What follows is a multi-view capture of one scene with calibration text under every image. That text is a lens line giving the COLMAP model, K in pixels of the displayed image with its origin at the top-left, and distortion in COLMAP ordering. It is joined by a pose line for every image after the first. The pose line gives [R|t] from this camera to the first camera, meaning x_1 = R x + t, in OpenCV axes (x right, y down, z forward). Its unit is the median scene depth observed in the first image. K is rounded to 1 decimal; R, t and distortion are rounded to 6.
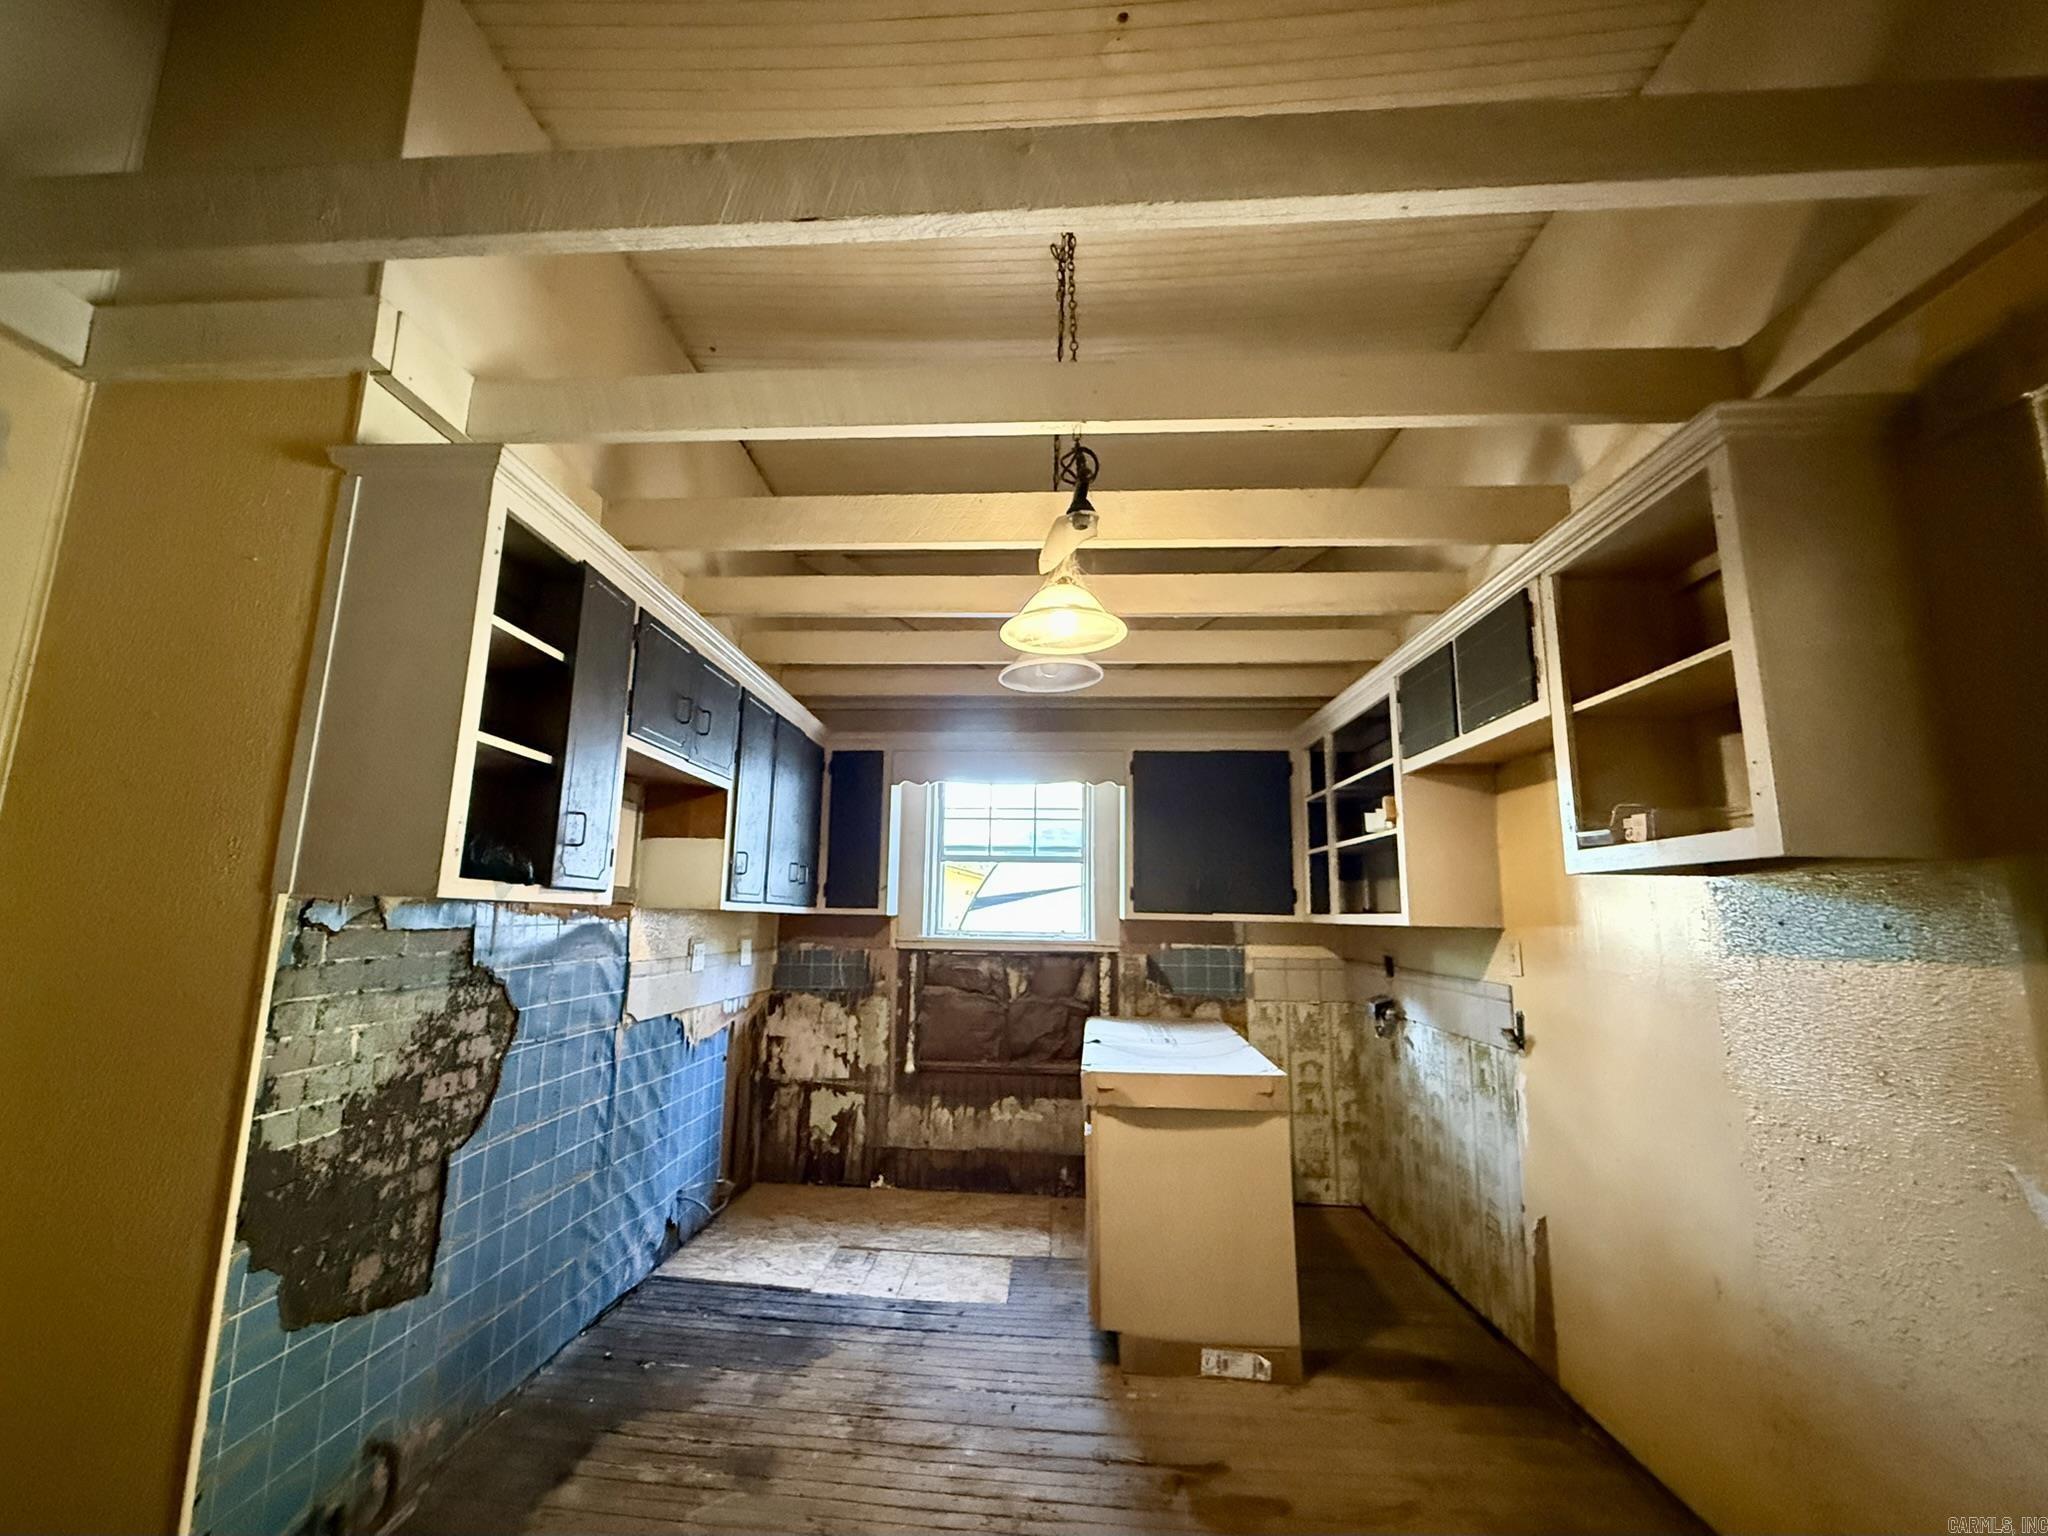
lens RADIAL K [[816.9, 0, 1005.0], [0, 816.9, 780.8], [0, 0, 1]] dist [0.002739, 0.000252]
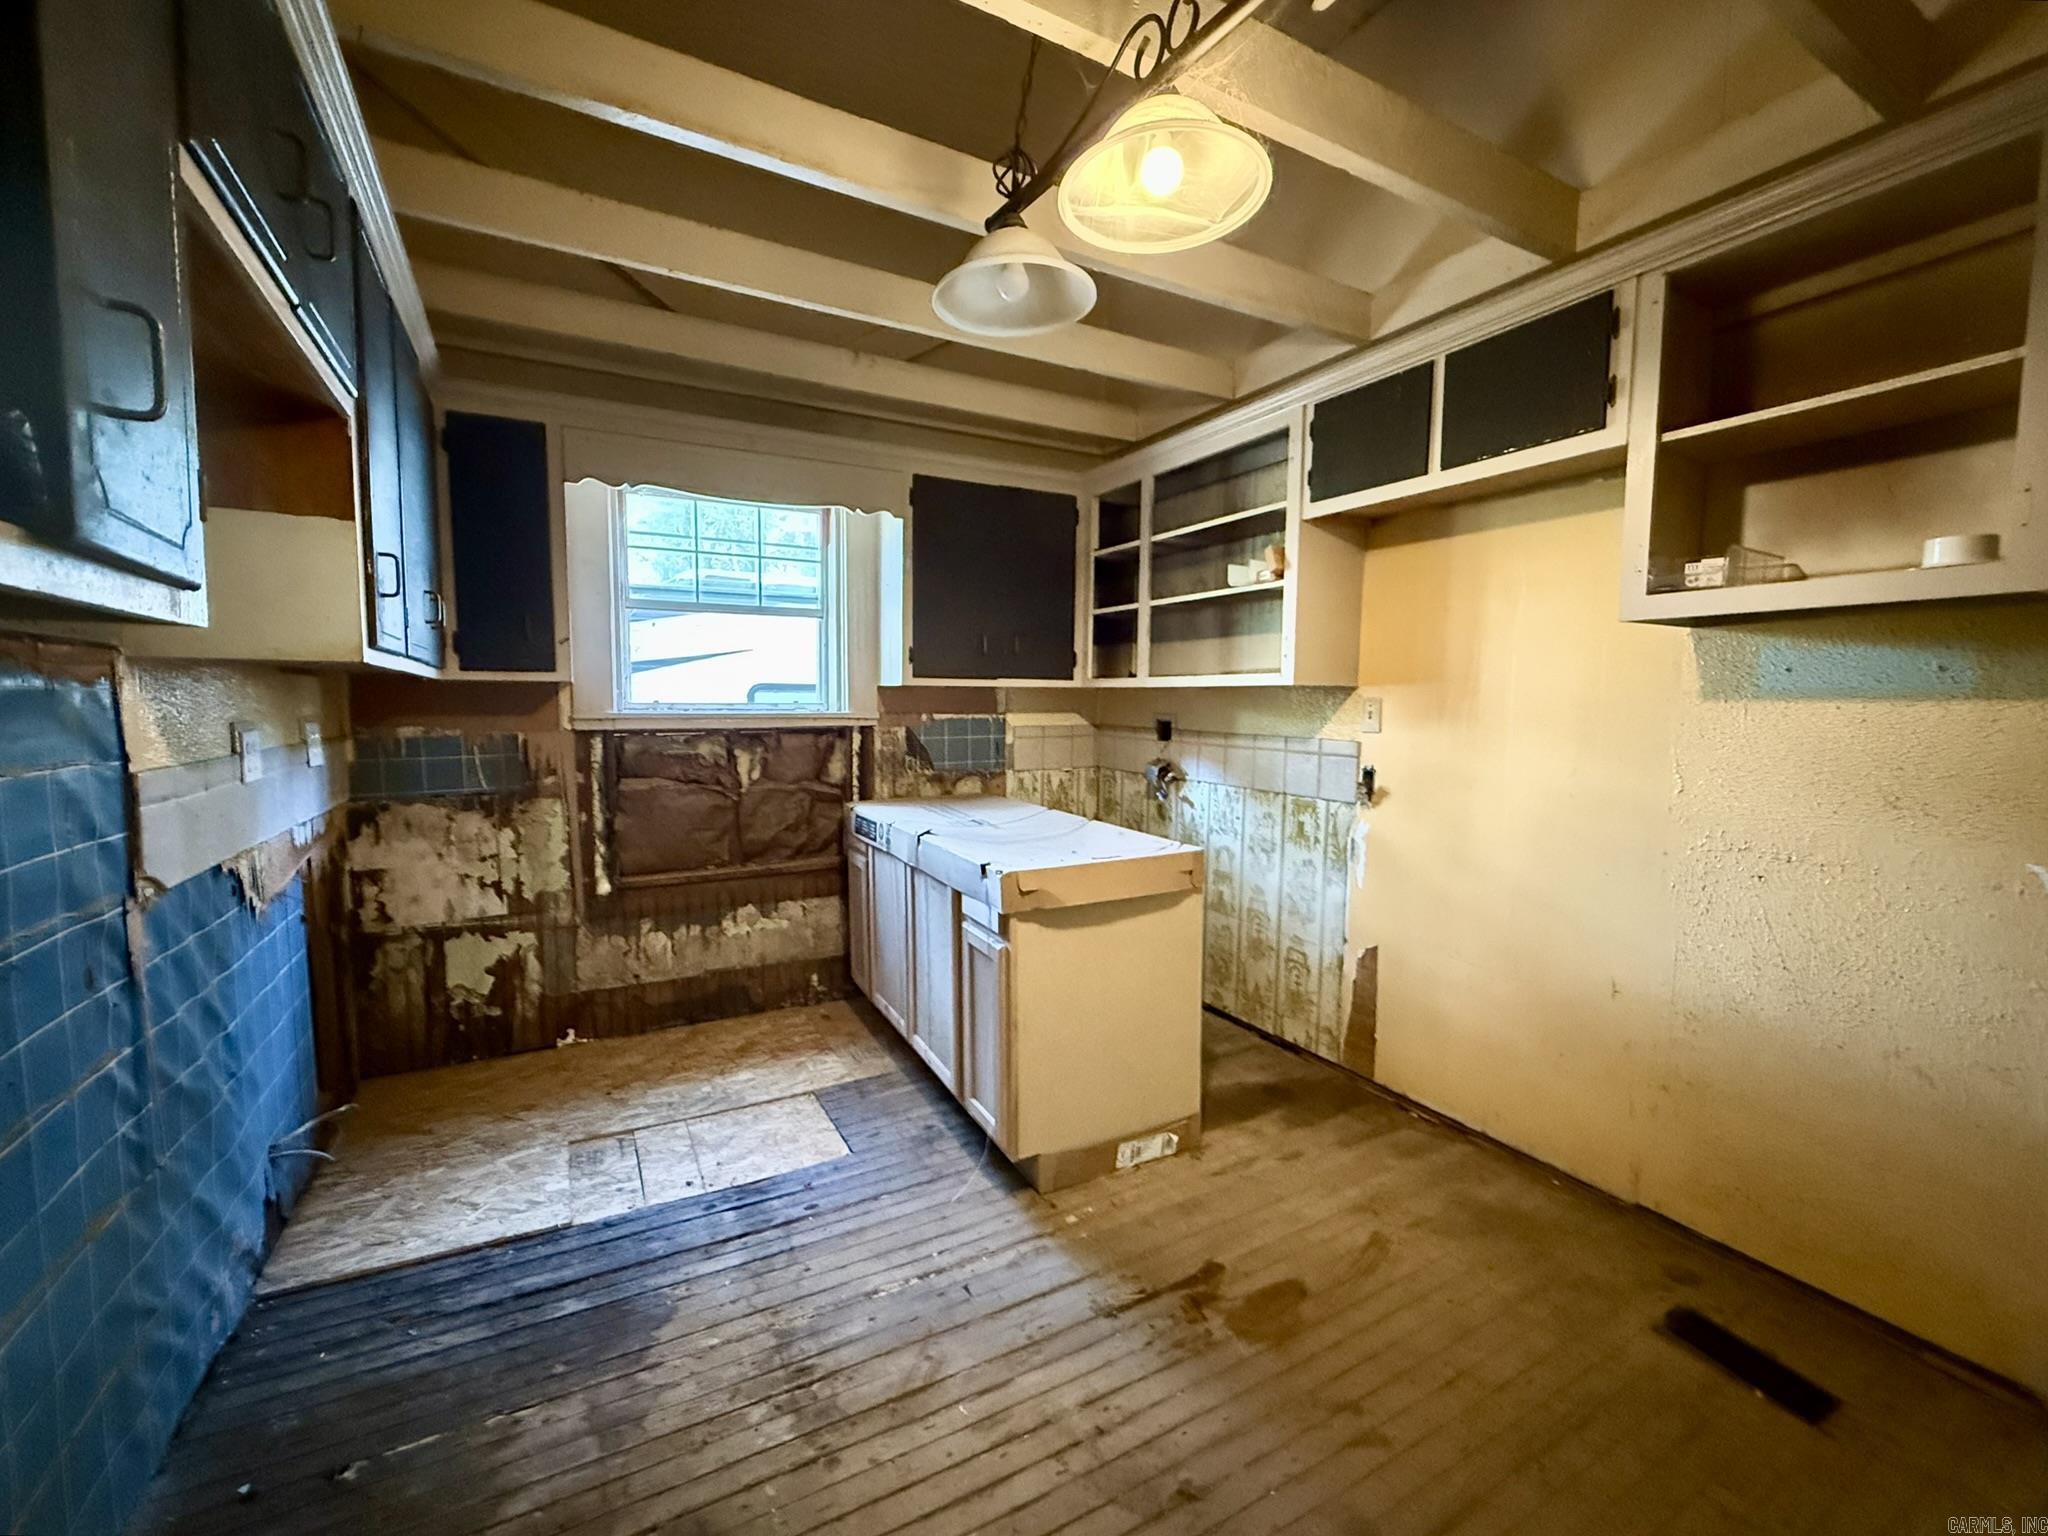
lens RADIAL K [[816.9, 0, 1027.4], [0, 816.9, 755.7], [0, 0, 1]] dist [0.002739, 0.000252]
pose [[0.854884, -0.051120, 0.516294, -0.249470], [-0.074280, 0.972822, 0.219316, 0.068228], [-0.513474, -0.225840, 0.827853, 0.336067]]
